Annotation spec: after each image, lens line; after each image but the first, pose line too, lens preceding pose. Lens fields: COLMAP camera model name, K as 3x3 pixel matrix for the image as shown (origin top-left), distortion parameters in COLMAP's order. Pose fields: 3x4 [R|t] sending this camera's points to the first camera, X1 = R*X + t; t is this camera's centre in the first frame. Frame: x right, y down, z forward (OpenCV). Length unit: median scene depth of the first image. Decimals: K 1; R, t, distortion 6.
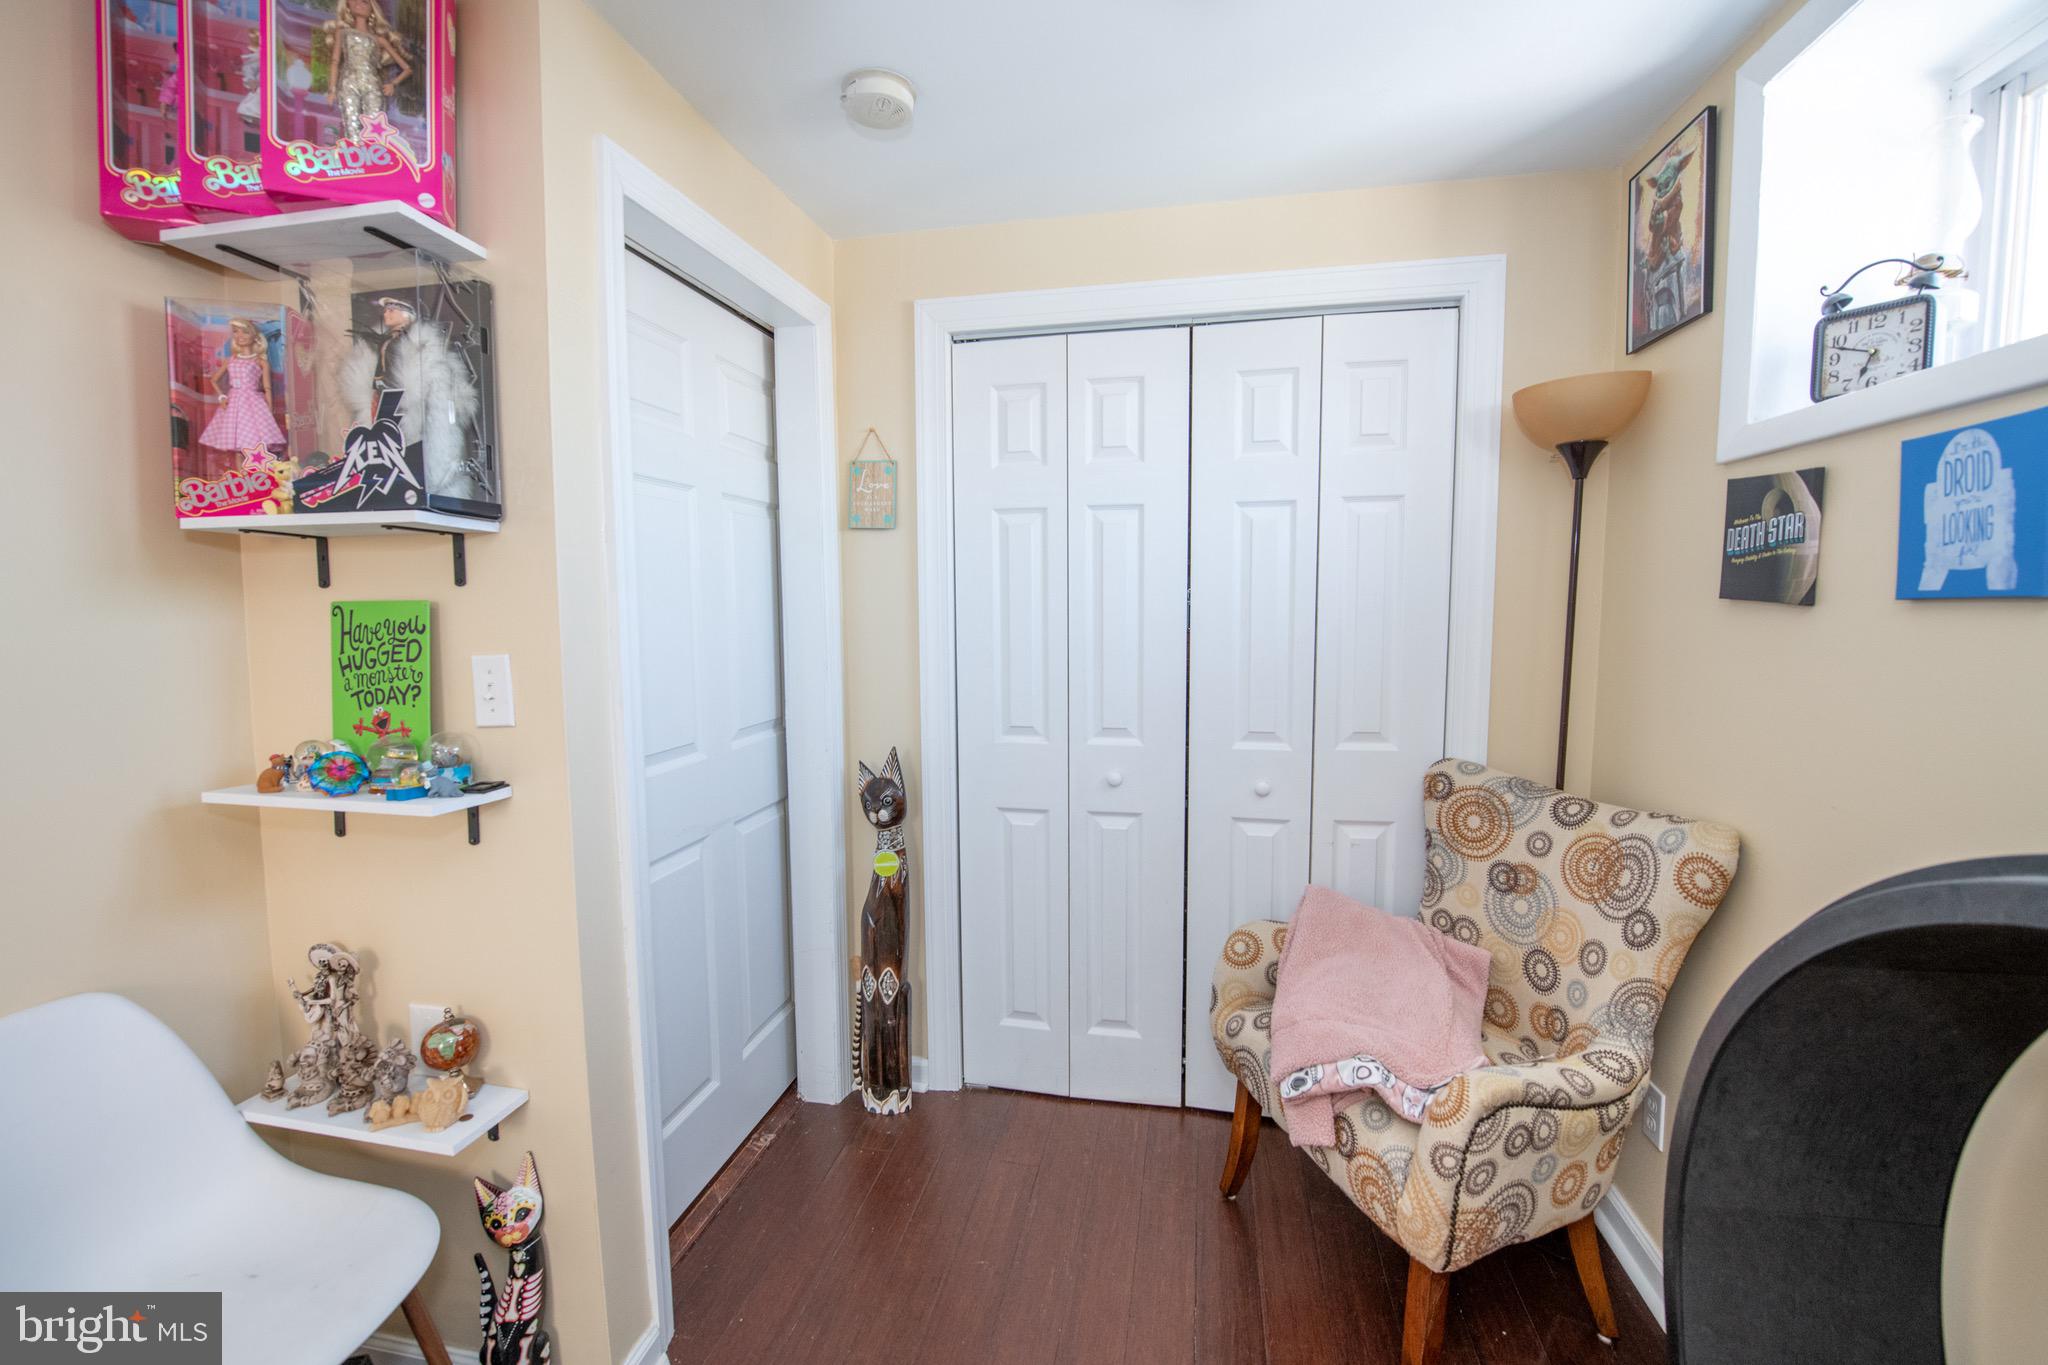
lens RADIAL K [[830.8, 0, 1031.4], [0, 830.8, 678.0], [0, 0, 1]] dist [-0.014793, -0.002783]
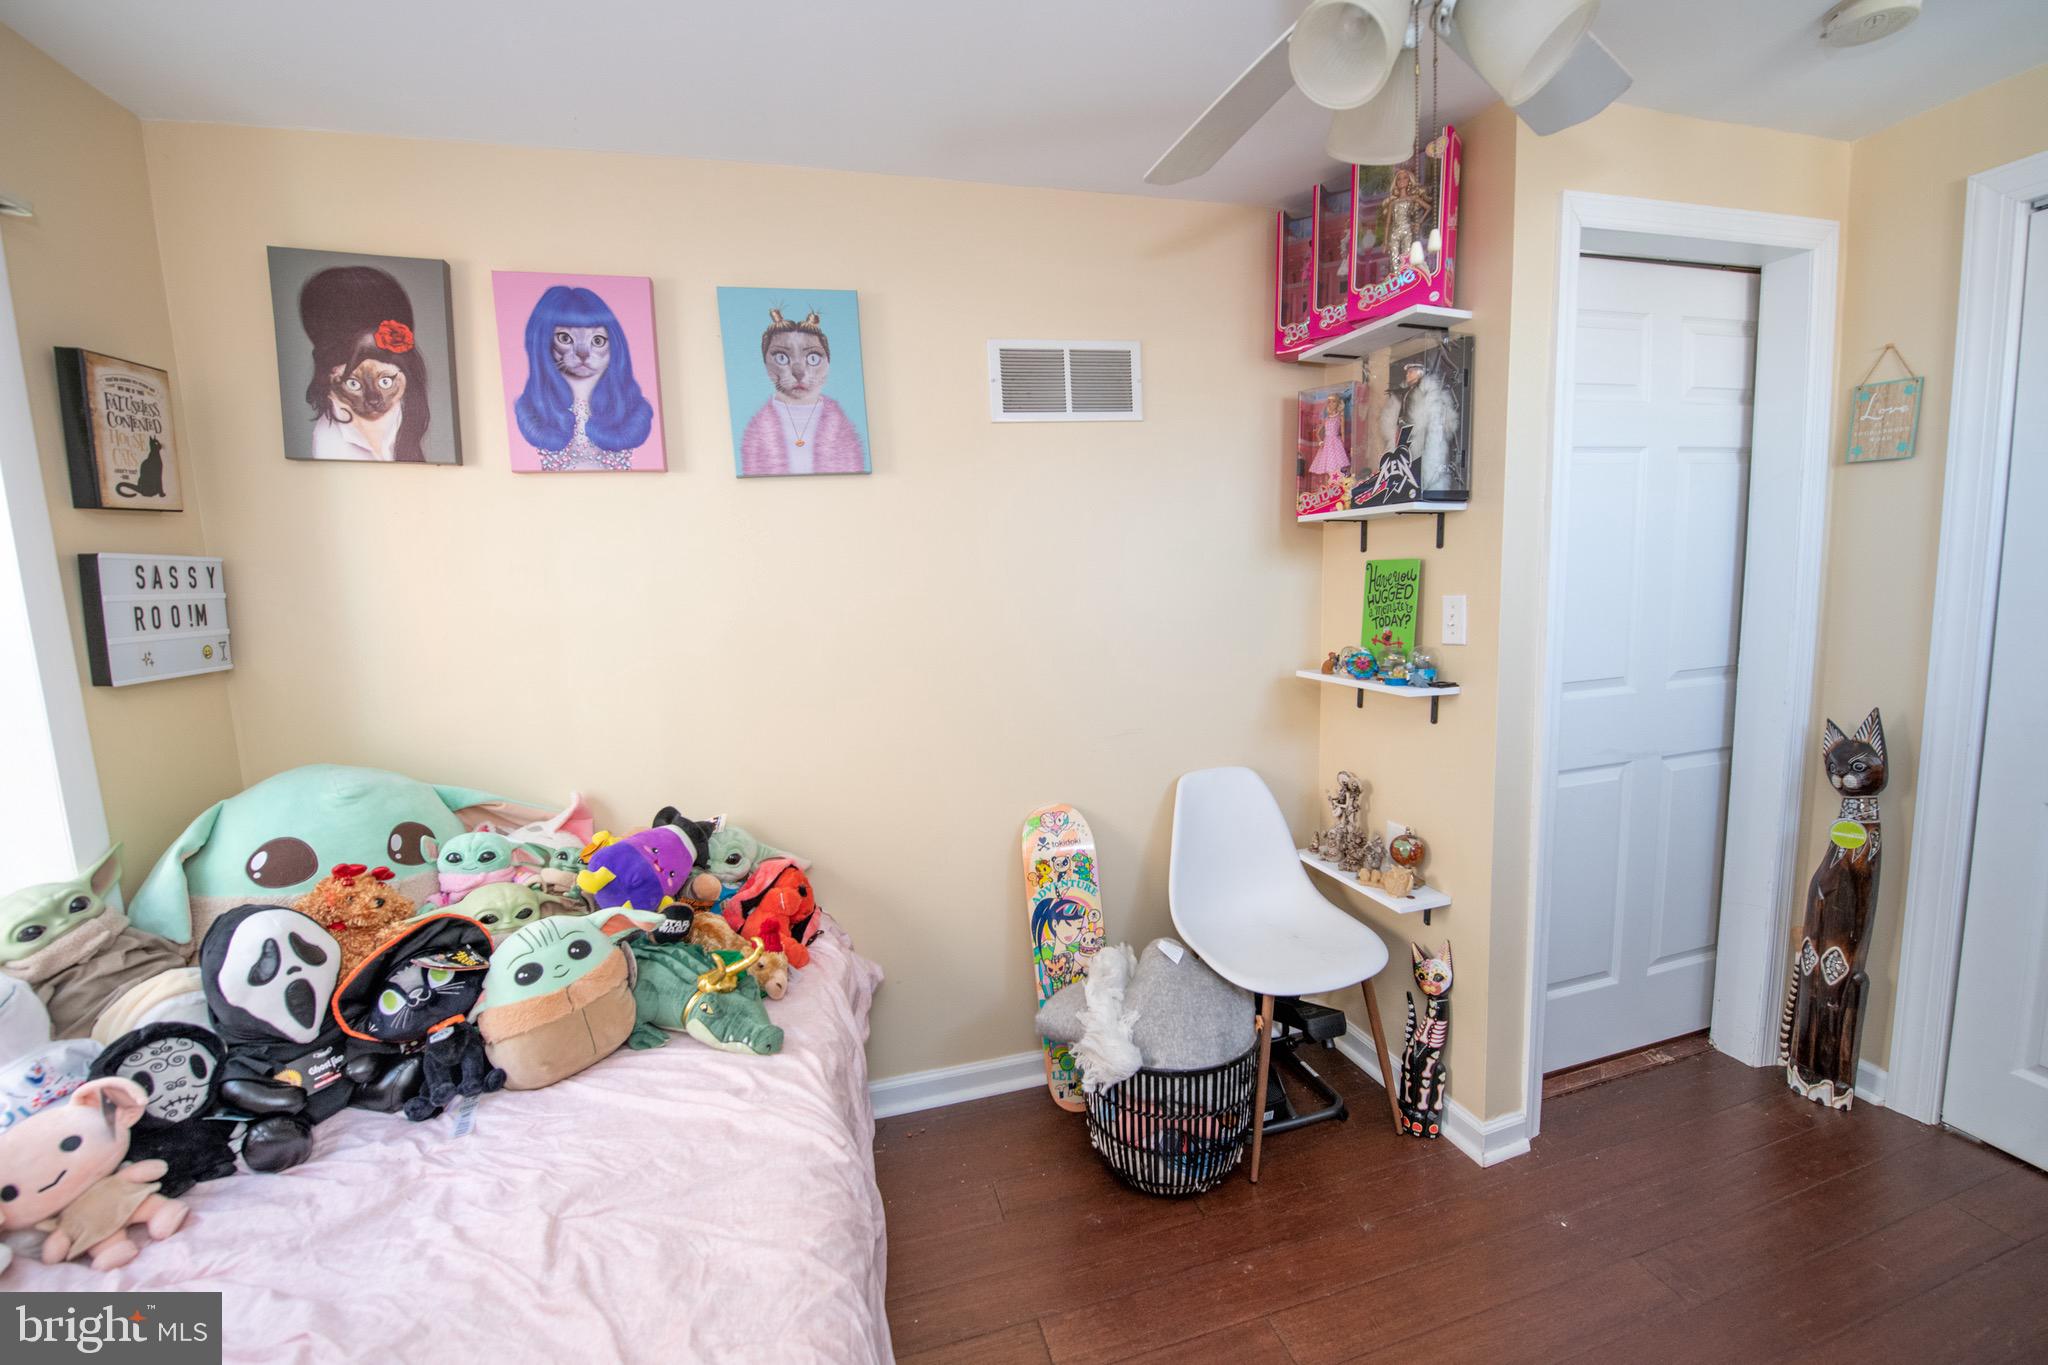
lens RADIAL K [[830.8, 0, 1031.4], [0, 830.8, 678.0], [0, 0, 1]] dist [-0.014793, -0.002783]
pose [[0.461945, 0.099683, -0.881289, 0.300705], [-0.041777, 0.995006, 0.090647, 0.016116], [0.885924, -0.005057, 0.463803, -0.339320]]
